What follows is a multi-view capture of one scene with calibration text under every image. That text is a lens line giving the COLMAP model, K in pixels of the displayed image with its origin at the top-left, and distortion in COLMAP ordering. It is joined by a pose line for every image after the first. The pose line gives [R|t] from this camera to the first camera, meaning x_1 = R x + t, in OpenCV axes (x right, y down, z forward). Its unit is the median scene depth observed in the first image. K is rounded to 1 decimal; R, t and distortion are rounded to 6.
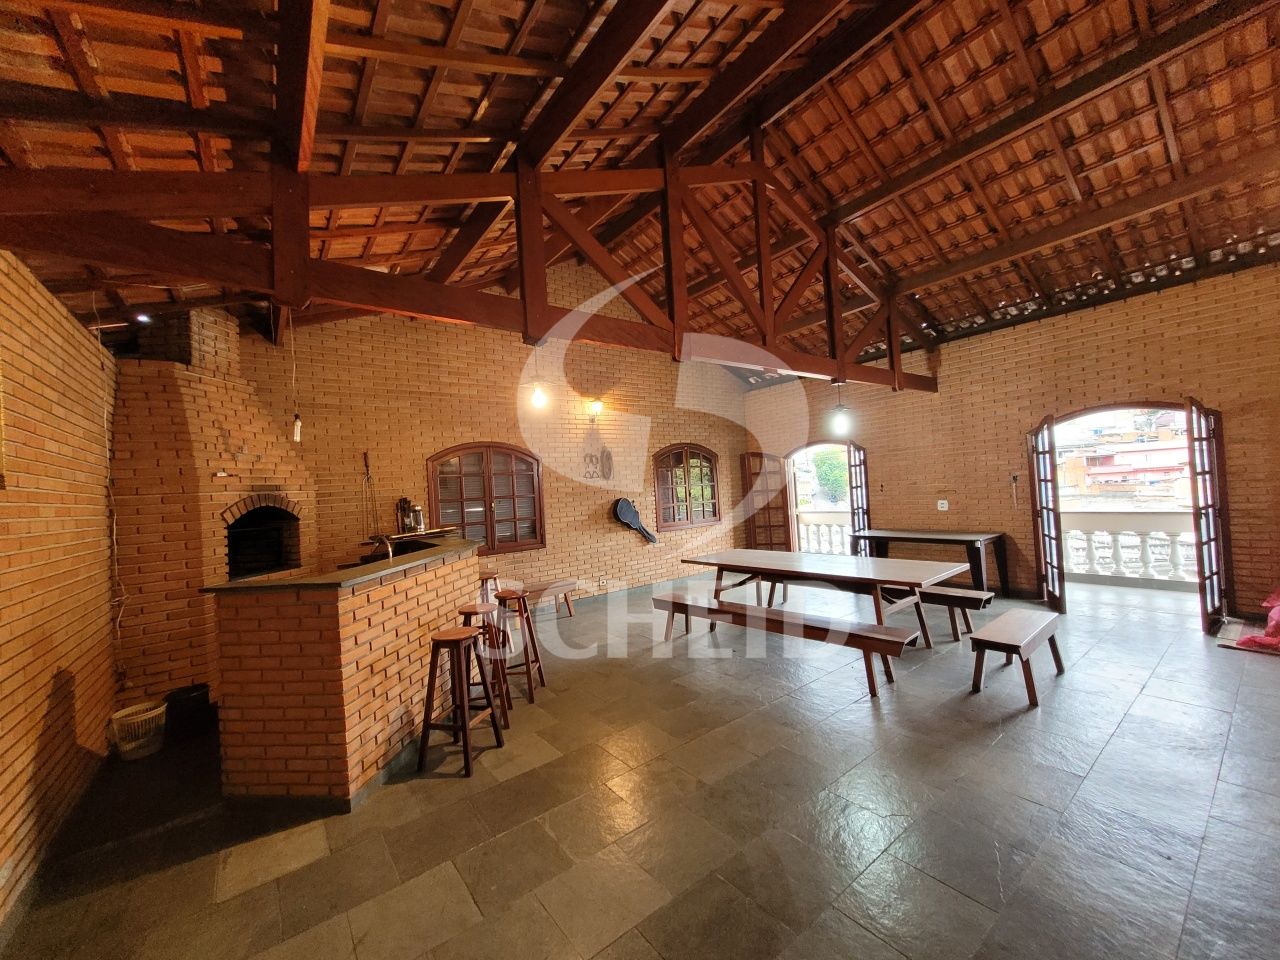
lens RADIAL K [[495.2, 0, 633.0], [0, 495.2, 482.2], [0, 0, 1]] dist [0.006642, -0.000680]
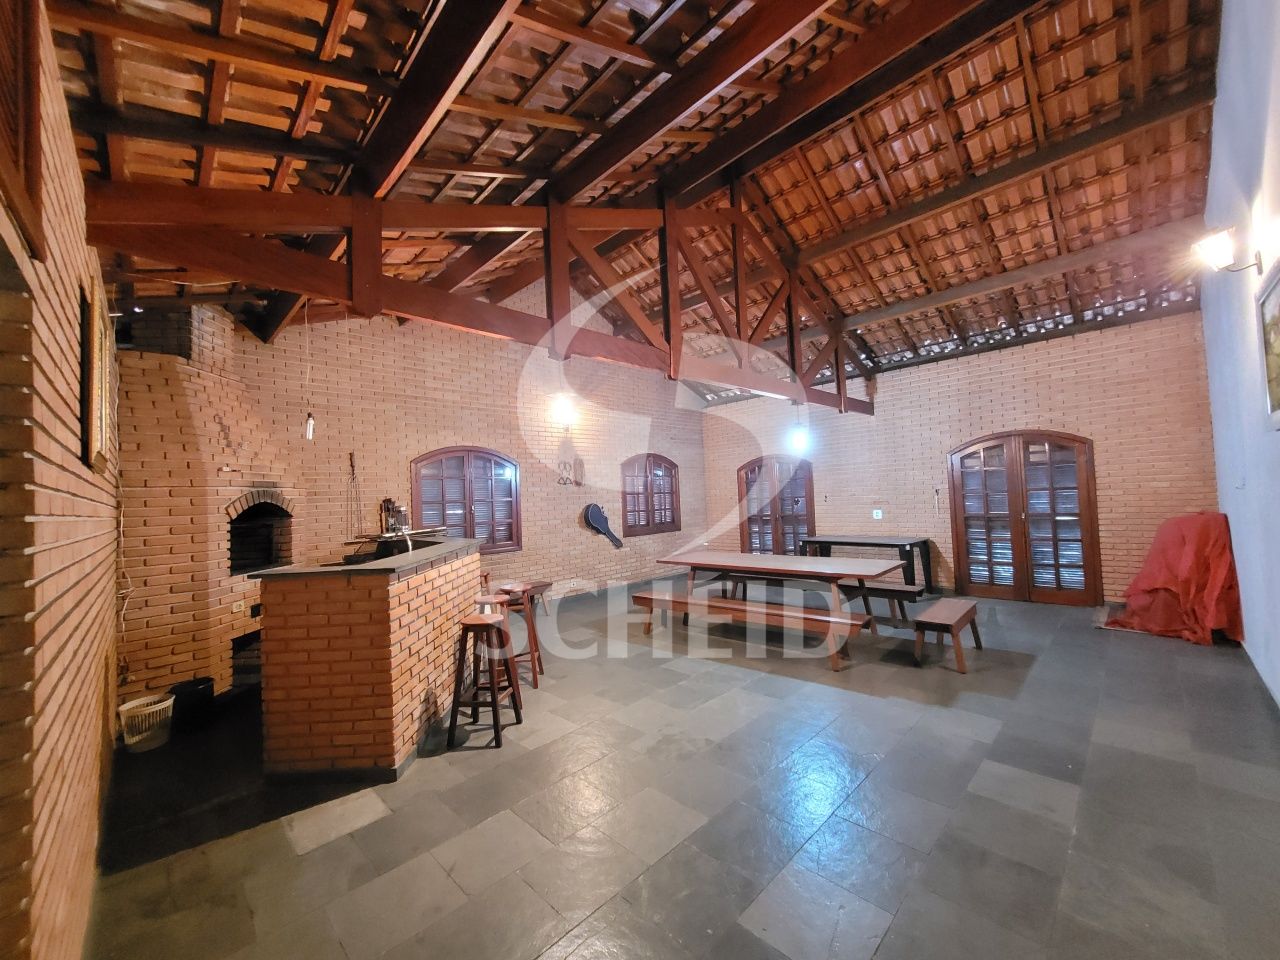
lens RADIAL K [[495.2, 0, 631.9], [0, 495.2, 483.6], [0, 0, 1]] dist [0.006642, -0.000680]
pose [[0.991831, 0.021587, 0.125716, -0.137525], [-0.019027, 0.999587, -0.021529, 0.018712], [-0.126129, 0.018961, 0.991833, -0.102172]]
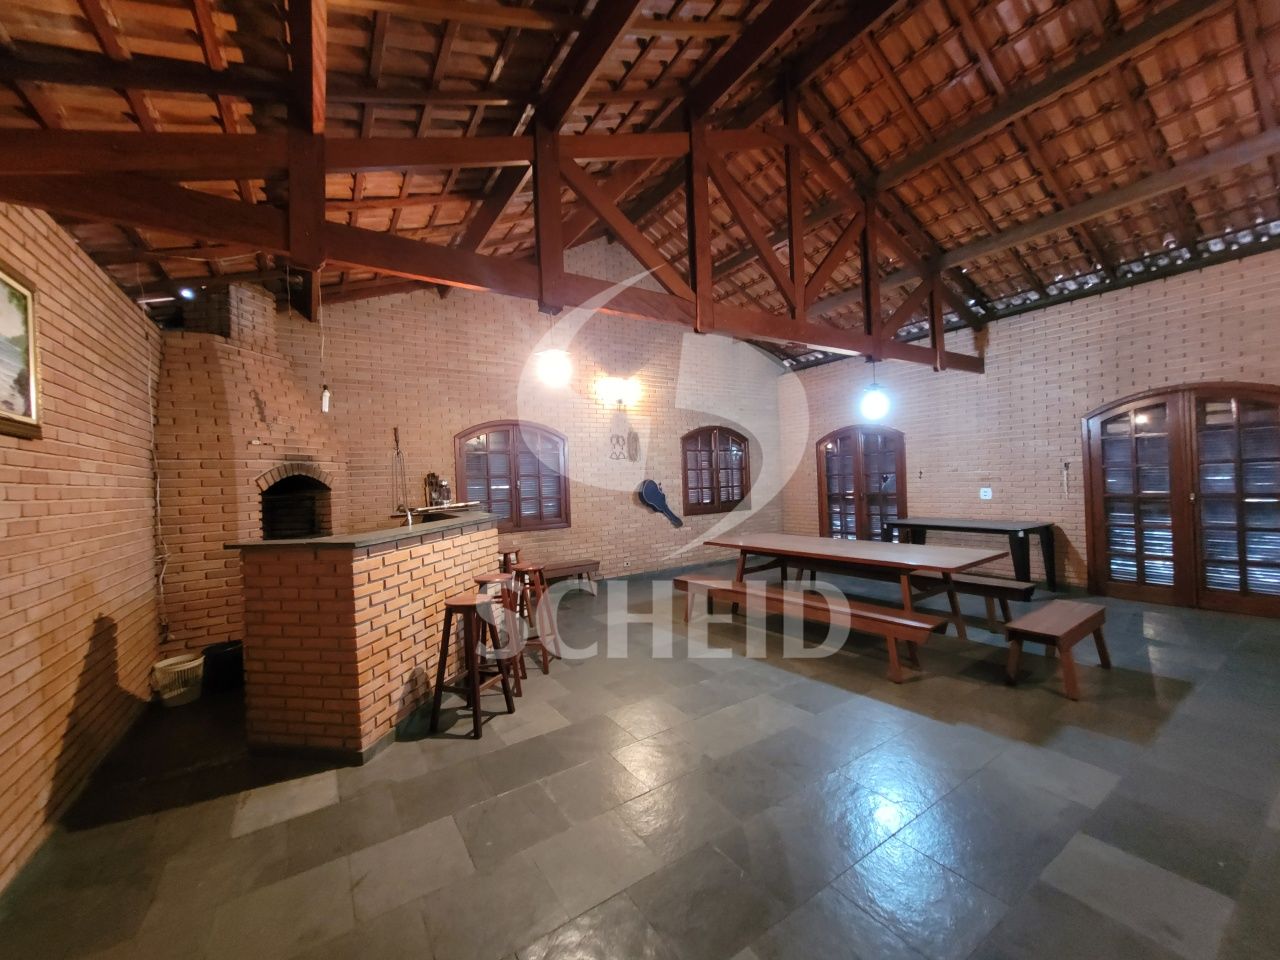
lens RADIAL K [[495.2, 0, 634.7], [0, 495.2, 482.0], [0, 0, 1]] dist [0.006642, -0.000680]
pose [[0.997404, 0.020568, -0.069012, 0.036249], [-0.019161, 0.999596, 0.020989, 0.029318], [0.069416, -0.019612, 0.997395, 0.014810]]
